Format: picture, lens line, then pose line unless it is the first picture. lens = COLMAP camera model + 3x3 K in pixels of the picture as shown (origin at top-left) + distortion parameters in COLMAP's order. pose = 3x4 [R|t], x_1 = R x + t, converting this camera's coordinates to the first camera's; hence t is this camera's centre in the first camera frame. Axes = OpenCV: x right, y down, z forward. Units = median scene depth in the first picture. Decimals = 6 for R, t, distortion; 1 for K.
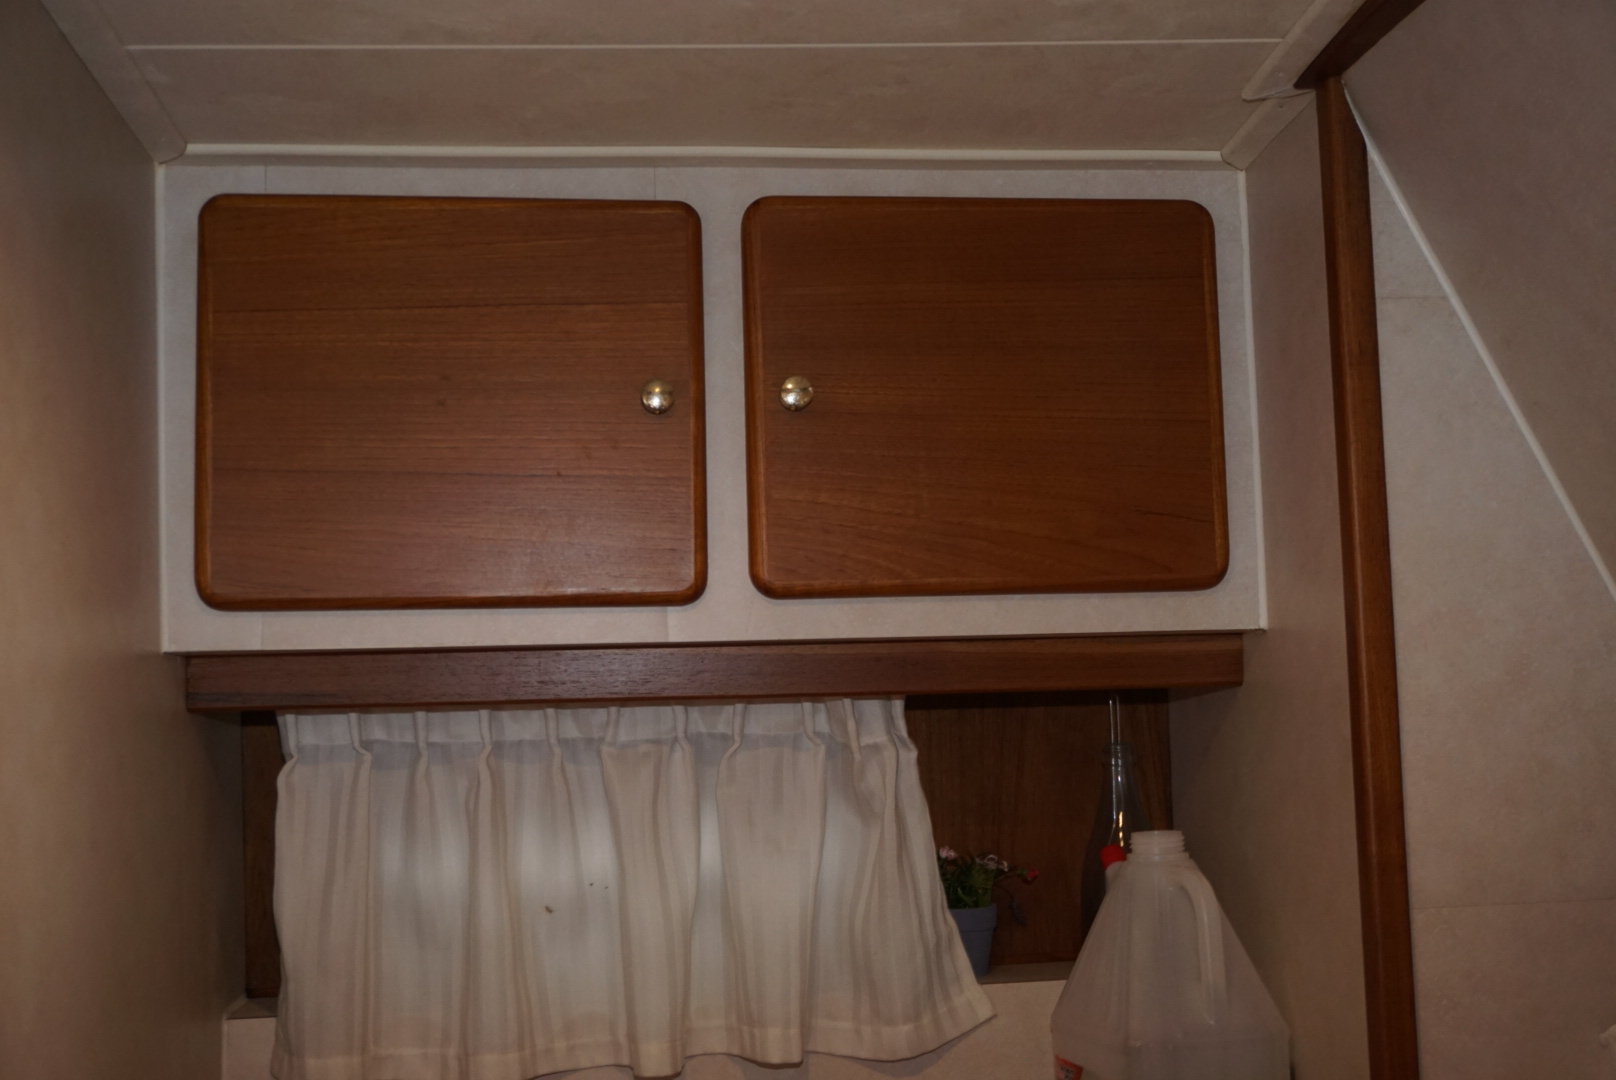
lens RADIAL K [[1859.3, 0, 807.5], [0, 1859.3, 541.1], [0, 0, 1]] dist [-0.051361, 0.000000]
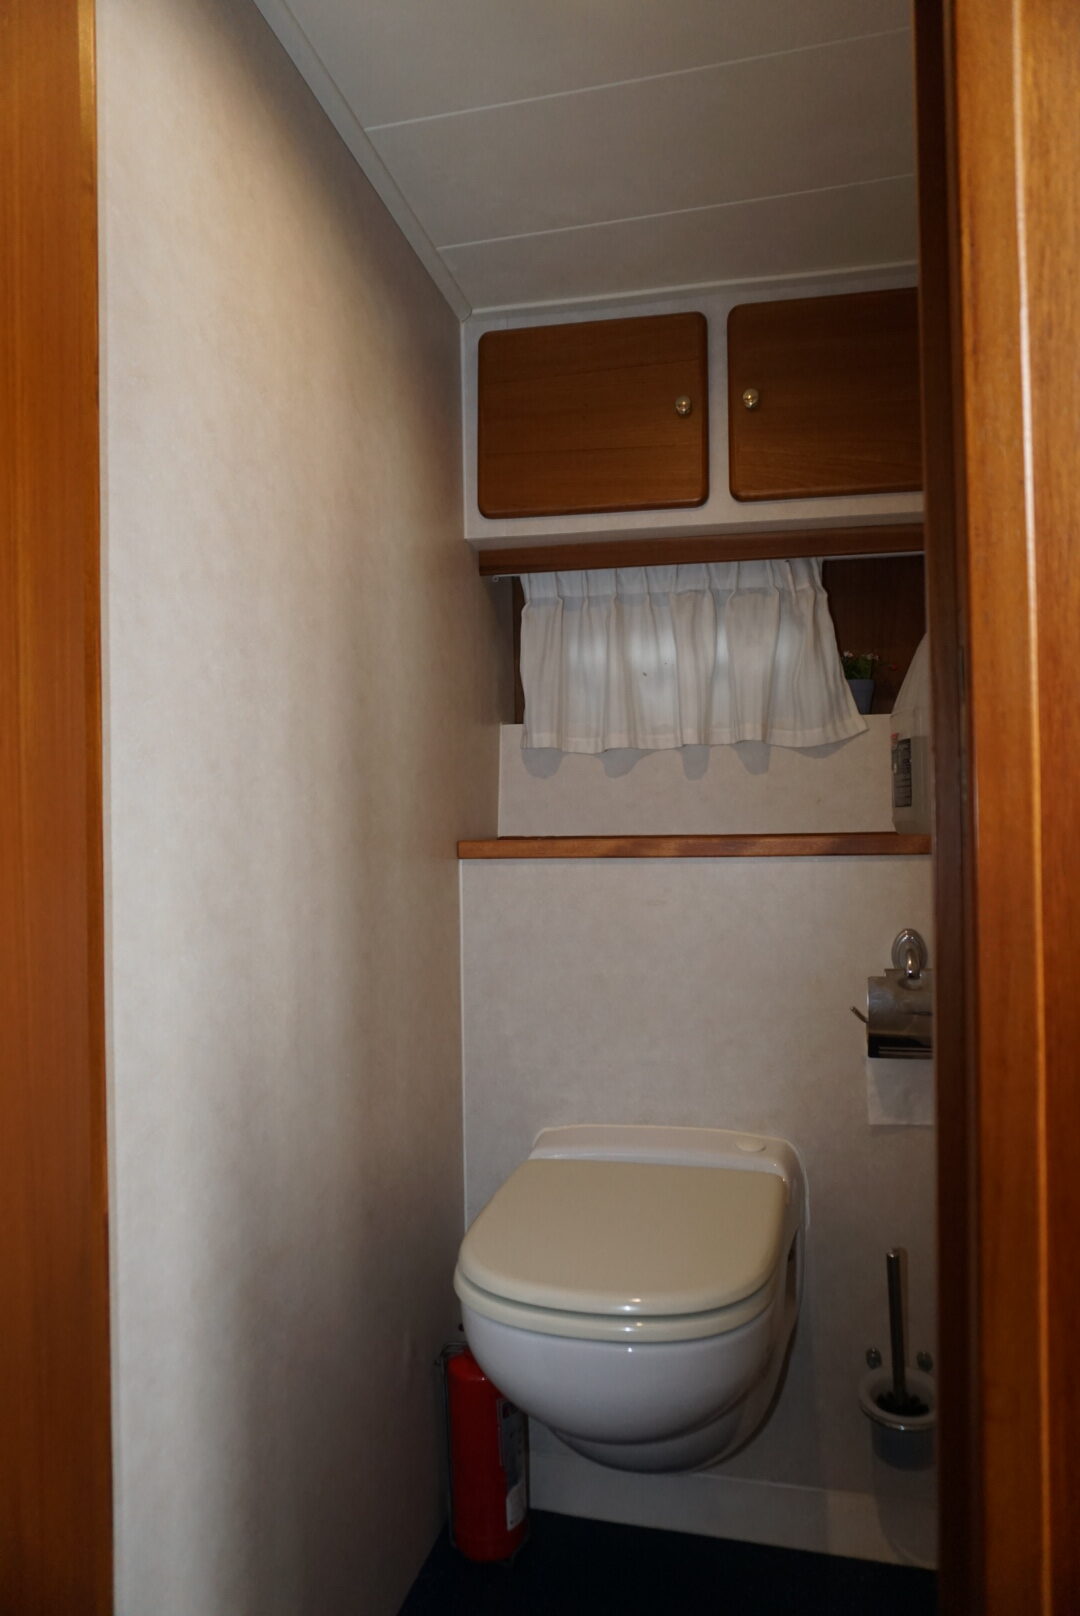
lens RADIAL K [[1081.2, 0, 538.5], [0, 1081.2, 806.8], [0, 0, 1]] dist [-0.028119, 0.009272]
pose [[0.942400, 0.013495, -0.334217, 0.161101], [0.013198, 0.996907, 0.077468, 0.252119], [0.334229, -0.077417, 0.939307, -0.214308]]
